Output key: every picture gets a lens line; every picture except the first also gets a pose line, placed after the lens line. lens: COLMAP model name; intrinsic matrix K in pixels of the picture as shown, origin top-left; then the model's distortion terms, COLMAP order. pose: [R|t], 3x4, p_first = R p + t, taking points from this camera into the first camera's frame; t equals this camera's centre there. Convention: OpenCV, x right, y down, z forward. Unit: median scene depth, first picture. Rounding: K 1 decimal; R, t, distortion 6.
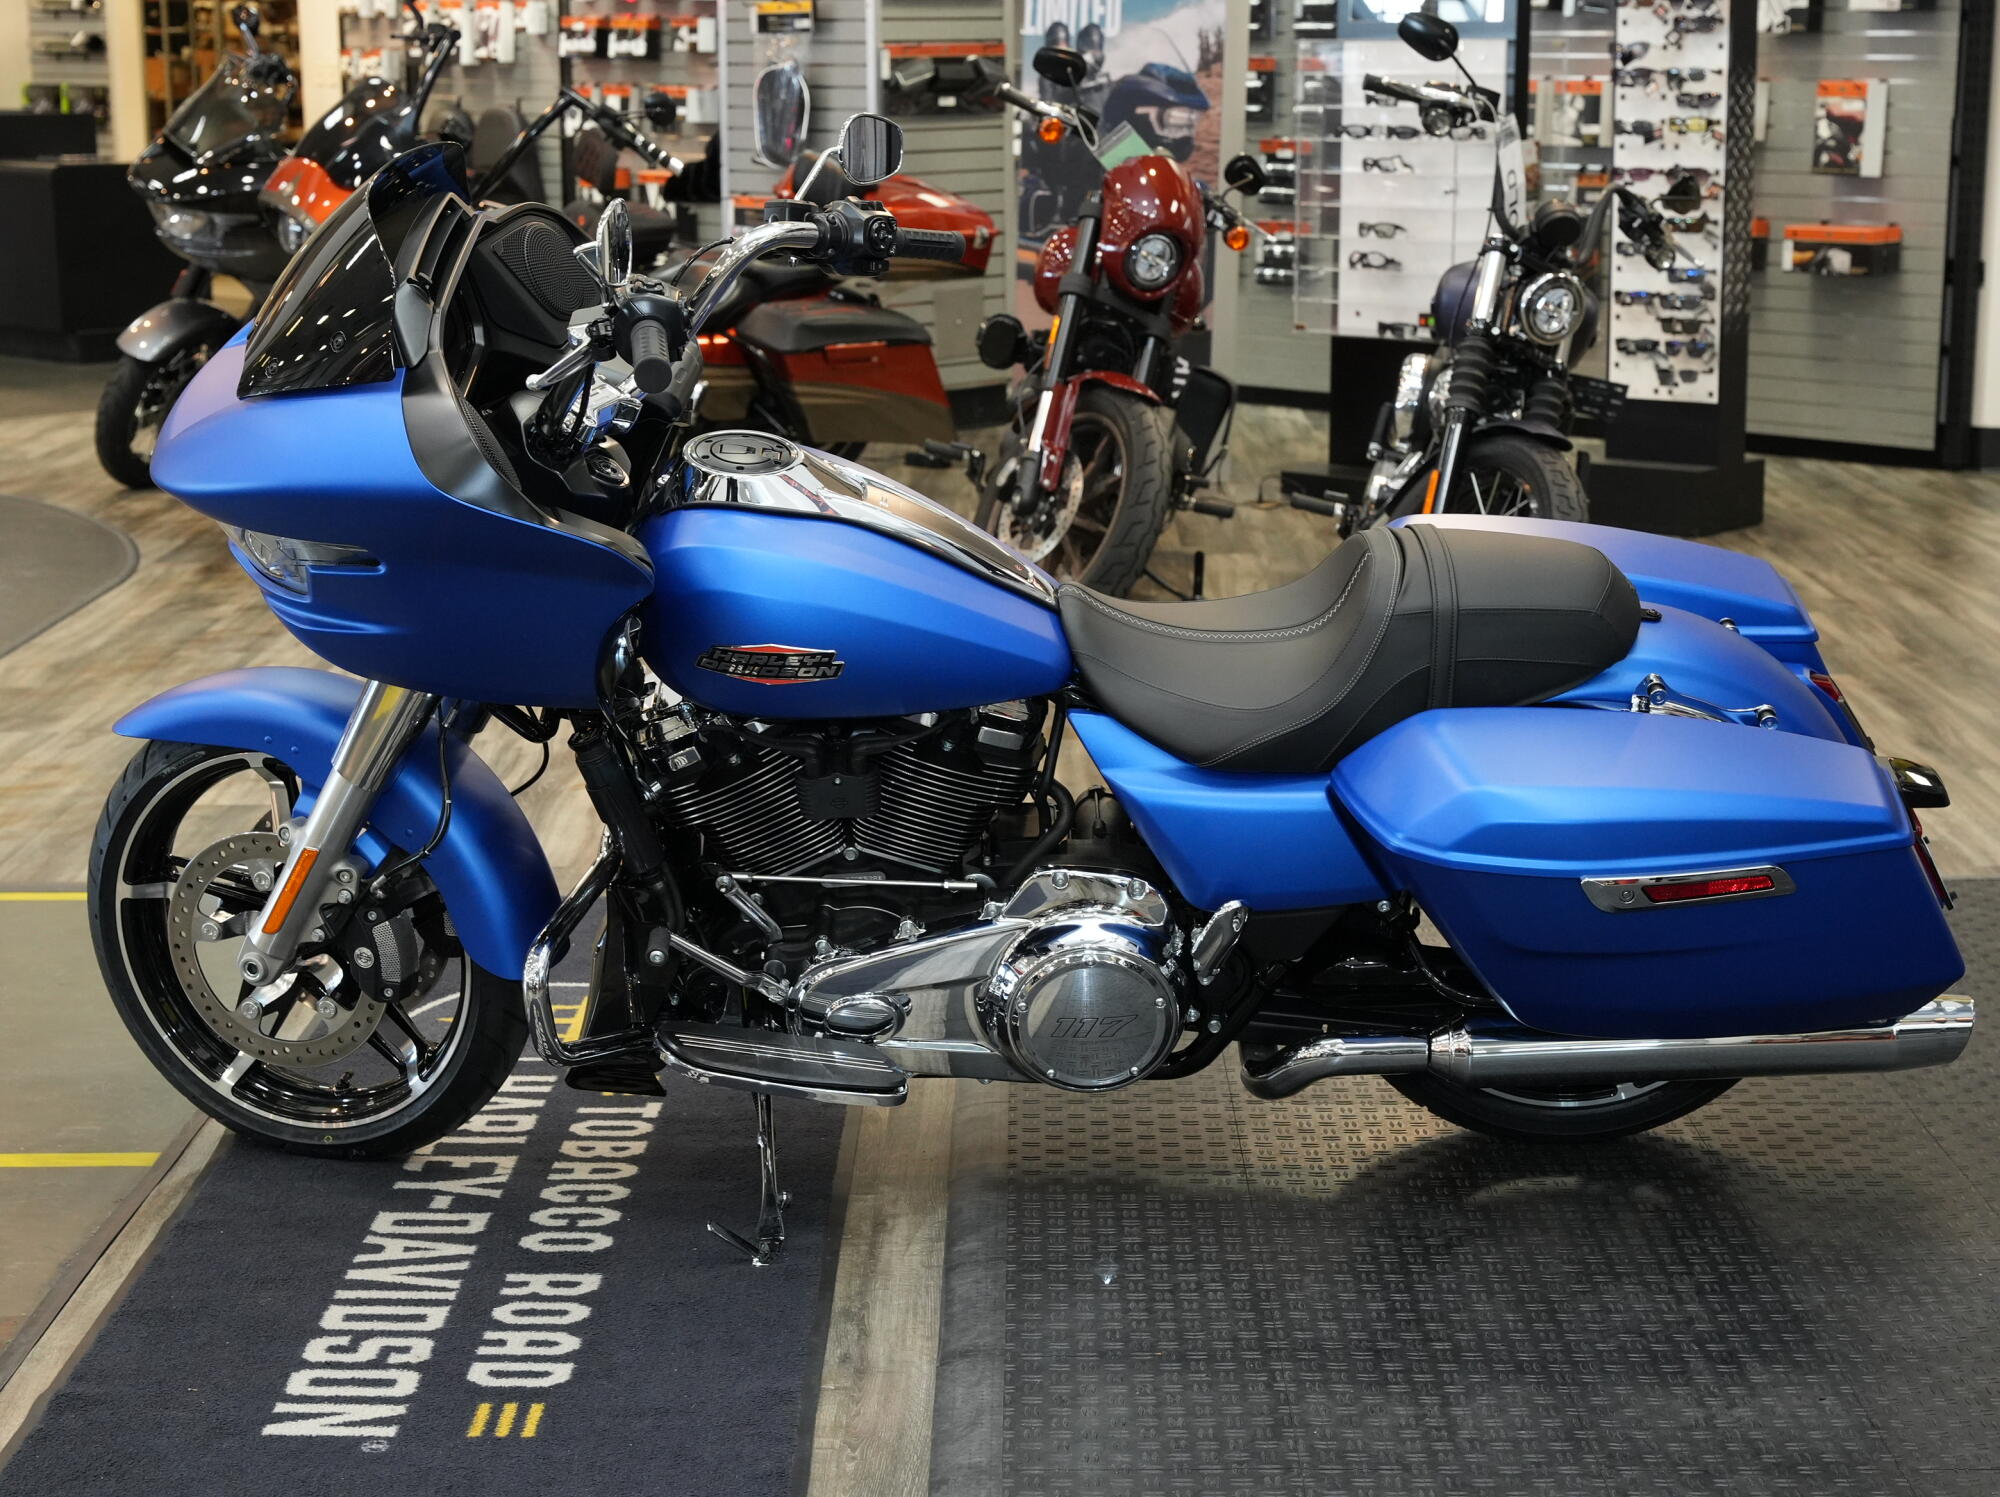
lens RADIAL K [[3487.0, 0, 996.7], [0, 3487.0, 762.2], [0, 0, 1]] dist [0.047268, 0.000000]
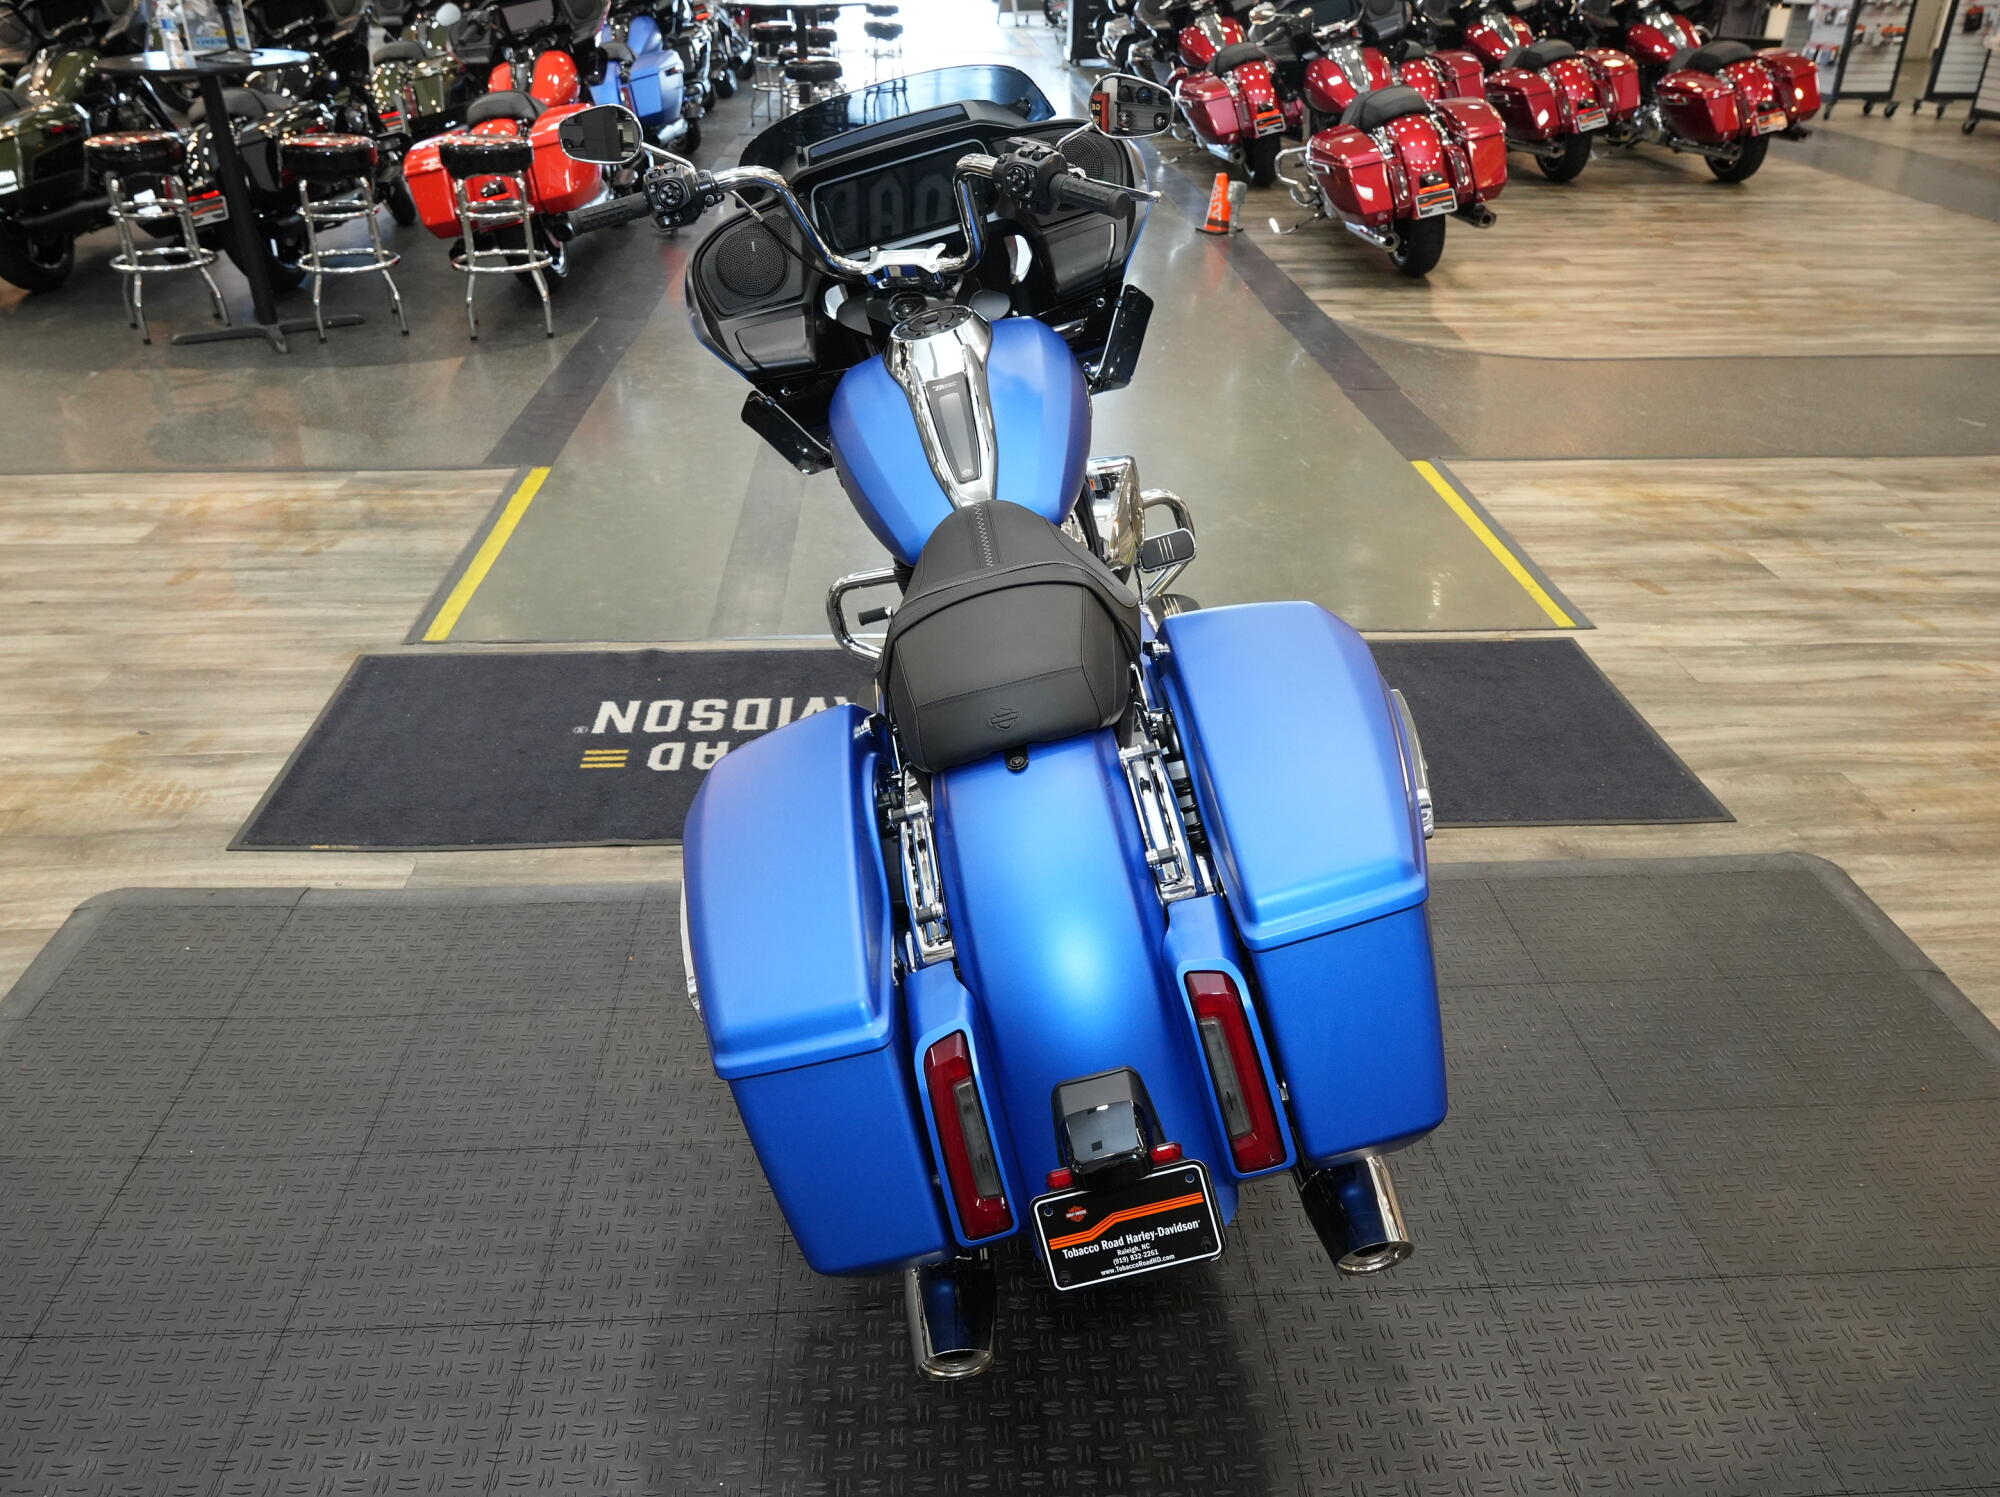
lens RADIAL K [[1490.6, 0, 993.4], [0, 1490.6, 746.7], [0, 0, 1]] dist [-0.012684, 0.006689]
pose [[0.066009, 0.492575, -0.867763, 0.523694], [-0.210774, 0.856919, 0.470386, -0.226021], [0.975304, 0.151852, 0.160386, 0.945365]]
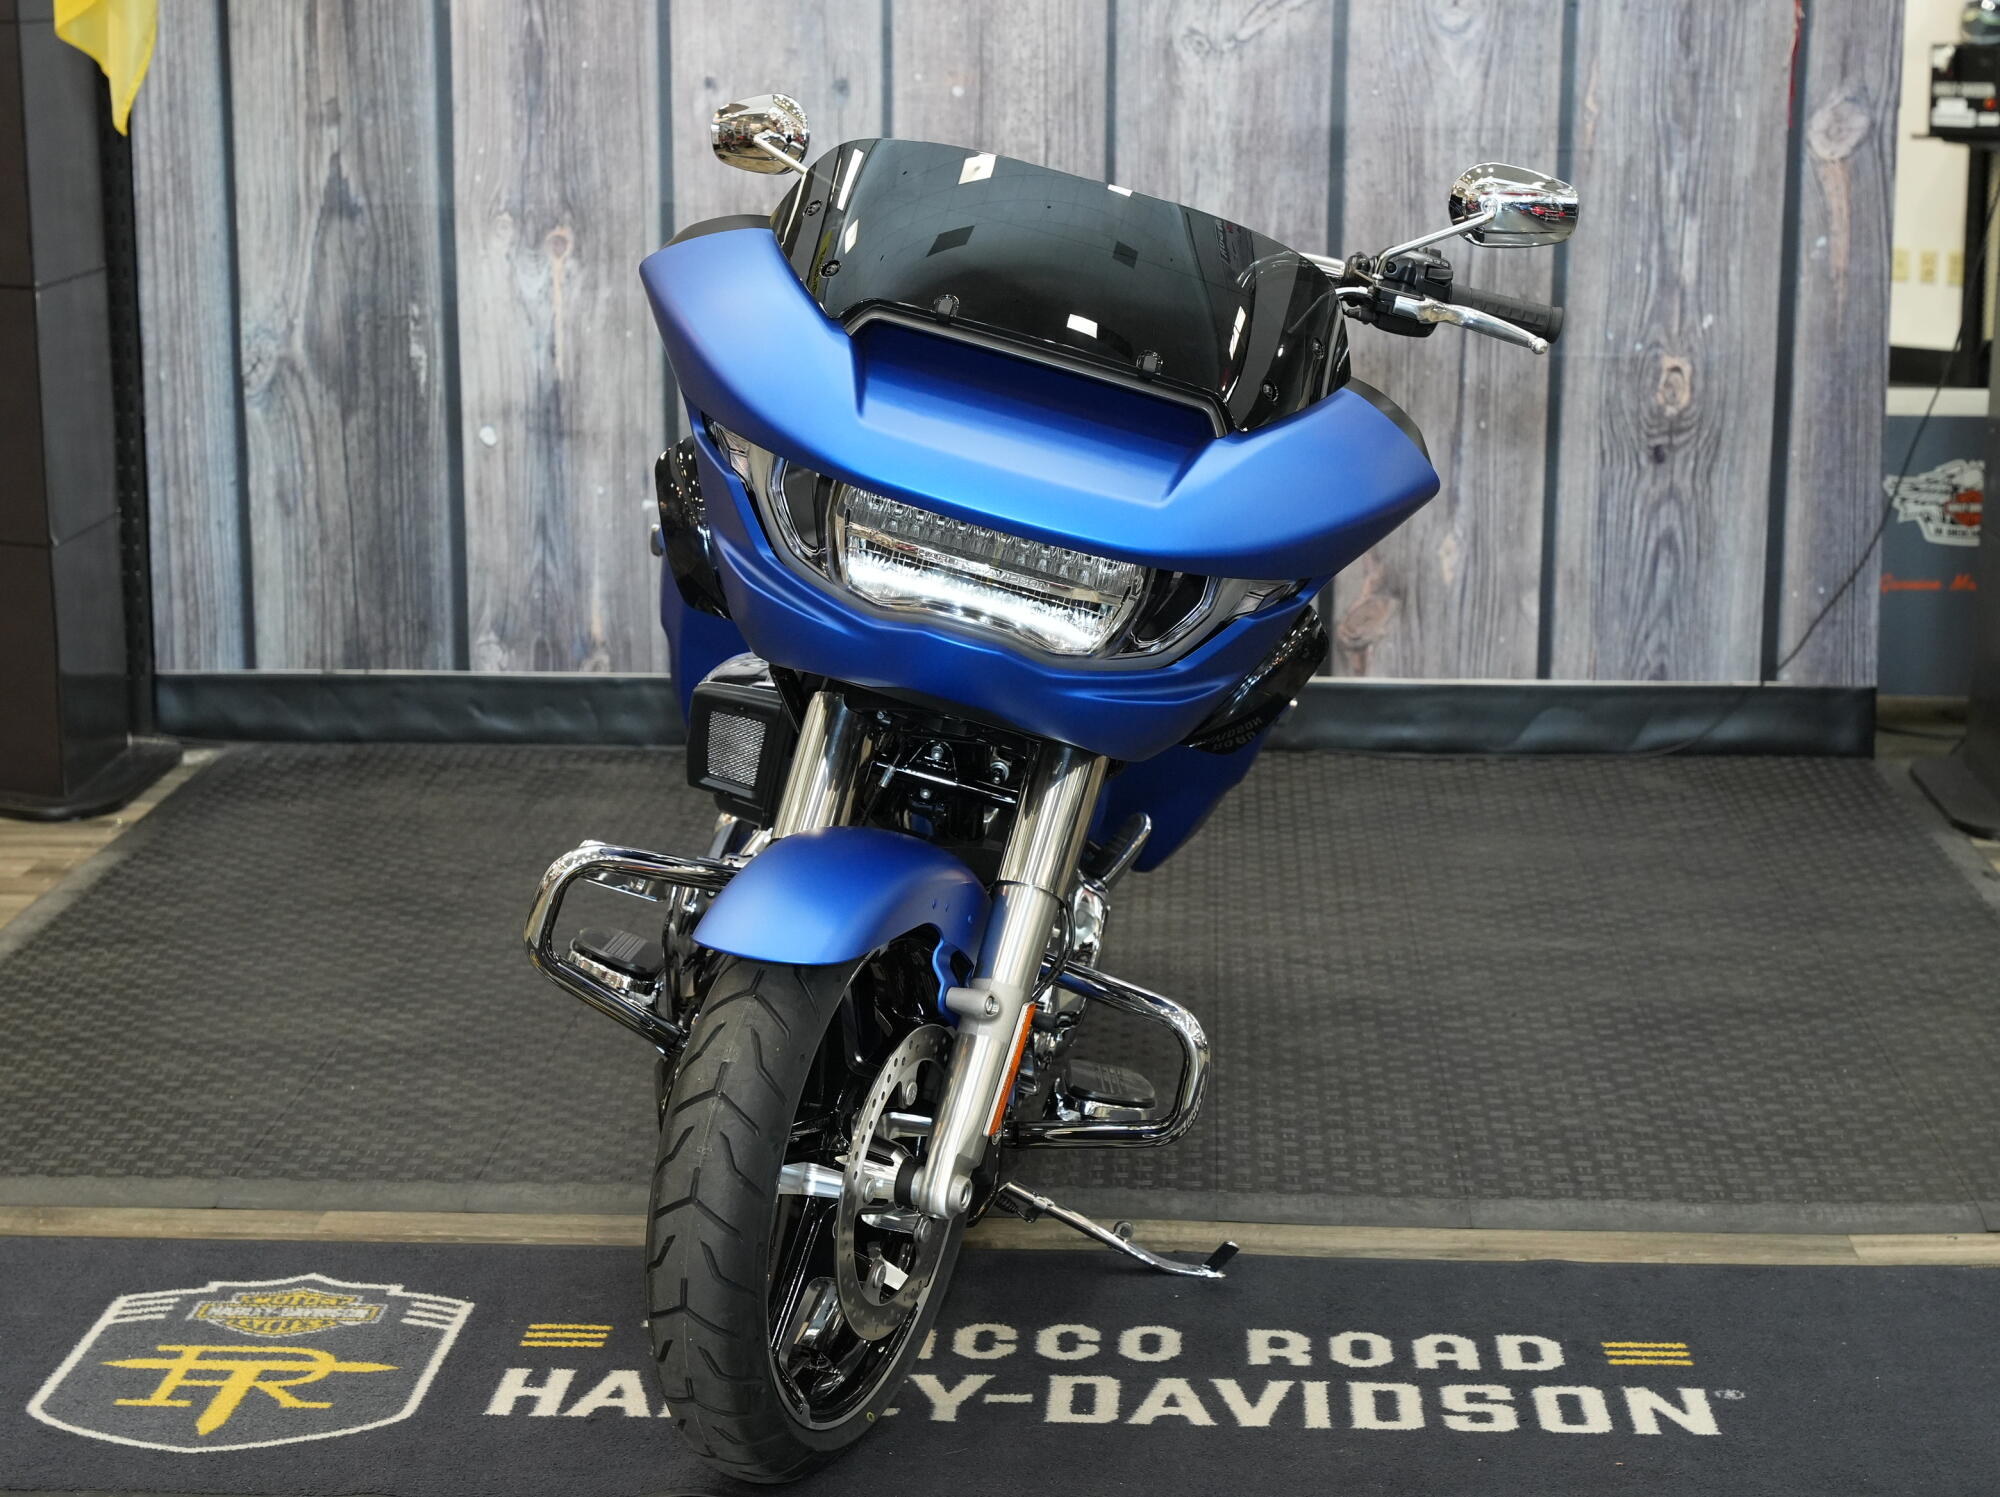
lens RADIAL K [[3999.5, 0, 988.0], [0, 3999.5, 755.7], [0, 0, 1]] dist [0.025894, 0.000000]
pose [[0.044653, -0.191213, 0.980532, -1.109276], [0.210151, 0.961347, 0.177901, -0.200984], [-0.976649, 0.198116, 0.083110, 0.926610]]
